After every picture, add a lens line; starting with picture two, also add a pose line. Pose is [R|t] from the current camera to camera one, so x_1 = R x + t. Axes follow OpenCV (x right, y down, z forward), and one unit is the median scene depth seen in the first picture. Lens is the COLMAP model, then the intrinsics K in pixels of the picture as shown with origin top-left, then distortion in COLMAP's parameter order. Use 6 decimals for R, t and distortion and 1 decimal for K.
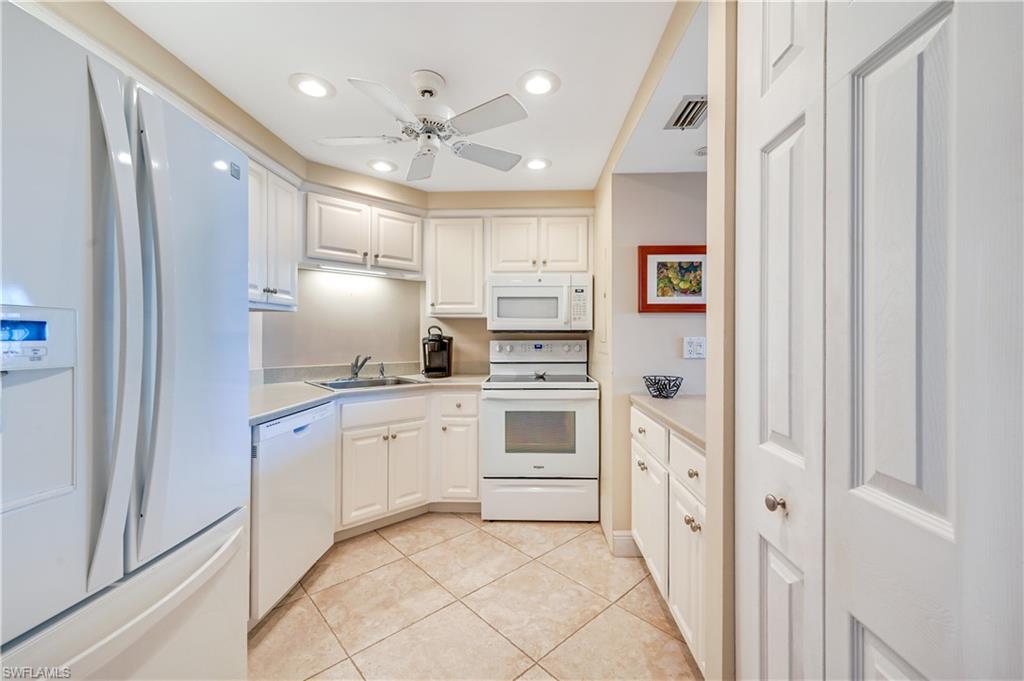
lens RADIAL K [[418.9, 0, 509.1], [0, 418.9, 351.4], [0, 0, 1]] dist [0.000435, 0.000018]
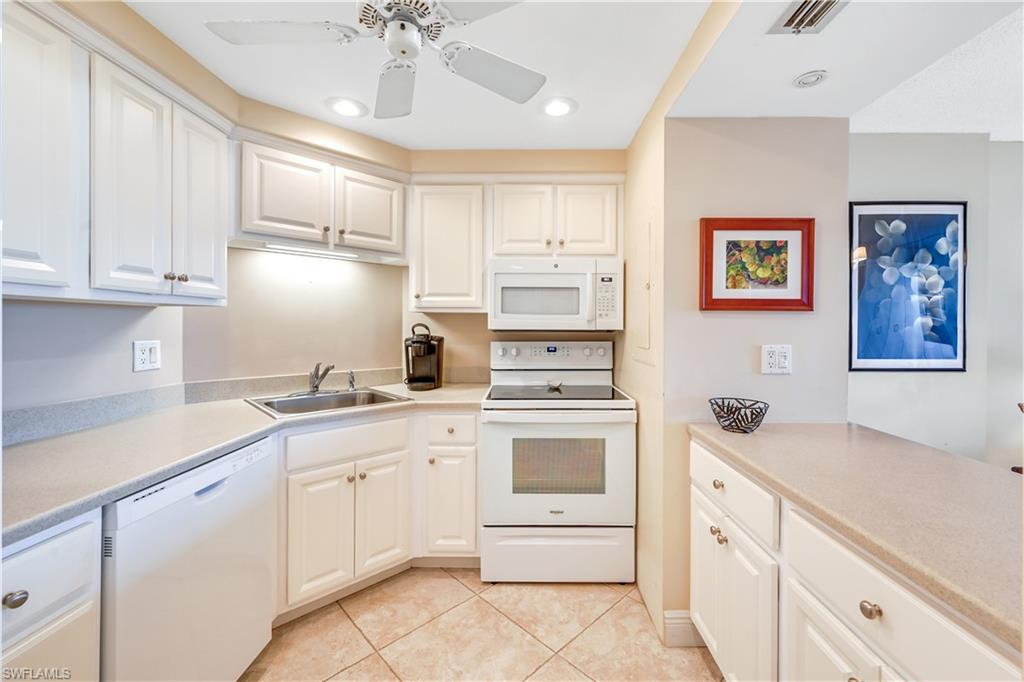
lens RADIAL K [[404.7, 0, 509.8], [0, 404.7, 338.5], [0, 0, 1]] dist [0.000044, -0.000111]
pose [[0.999701, 0.002360, 0.024350, -0.032789], [-0.002464, 0.999988, 0.004273, -0.041202], [-0.024340, -0.004332, 0.999694, 0.272785]]
